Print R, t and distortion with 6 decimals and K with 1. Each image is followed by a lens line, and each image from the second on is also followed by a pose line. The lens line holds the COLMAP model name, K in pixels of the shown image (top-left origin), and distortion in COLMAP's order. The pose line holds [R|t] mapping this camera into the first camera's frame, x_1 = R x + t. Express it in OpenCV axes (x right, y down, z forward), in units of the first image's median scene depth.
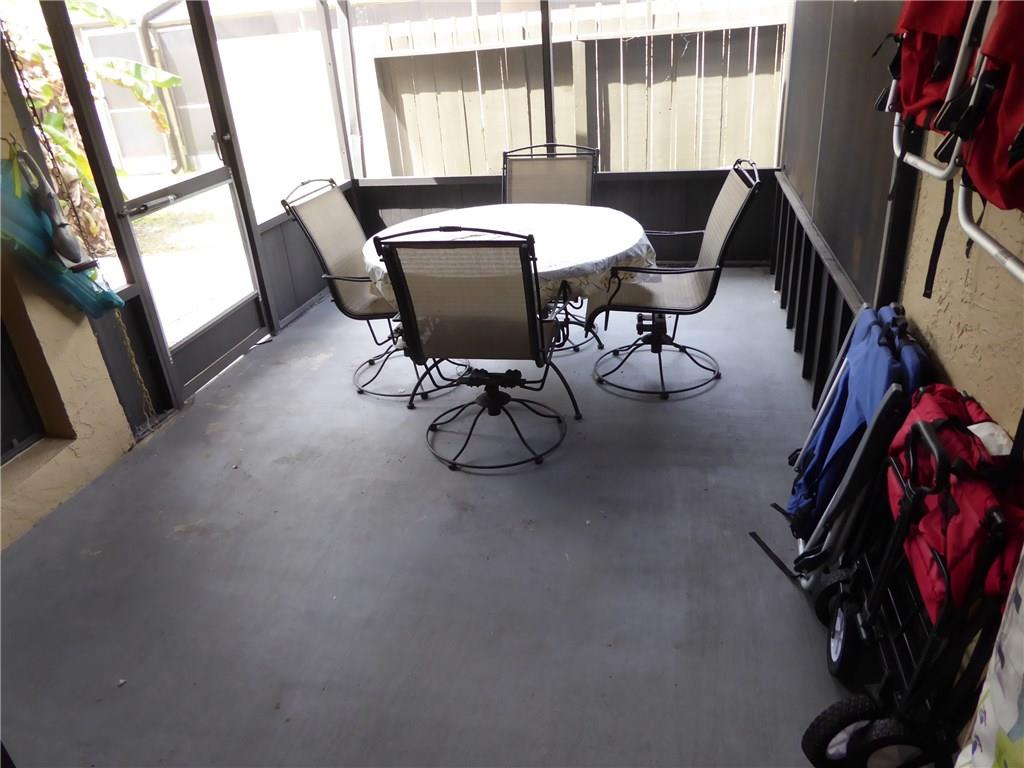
lens RADIAL K [[746.9, 0, 512.0], [0, 746.9, 384.0], [0, 0, 1]] dist [-0.018465, 0.003498]
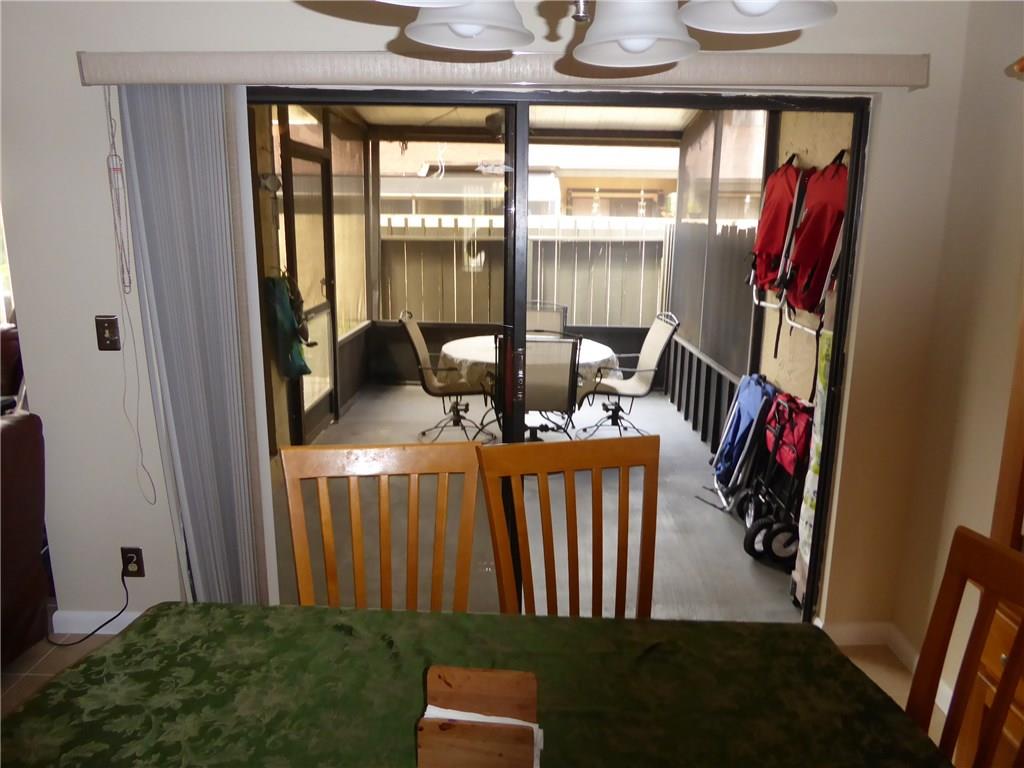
lens RADIAL K [[746.9, 0, 512.0], [0, 746.9, 384.0], [0, 0, 1]] dist [-0.018465, 0.003498]
pose [[0.978591, 0.042728, 0.201331, -0.413412], [0.006191, 0.971659, -0.236307, 0.292549], [-0.205722, 0.232494, 0.950592, -0.596325]]
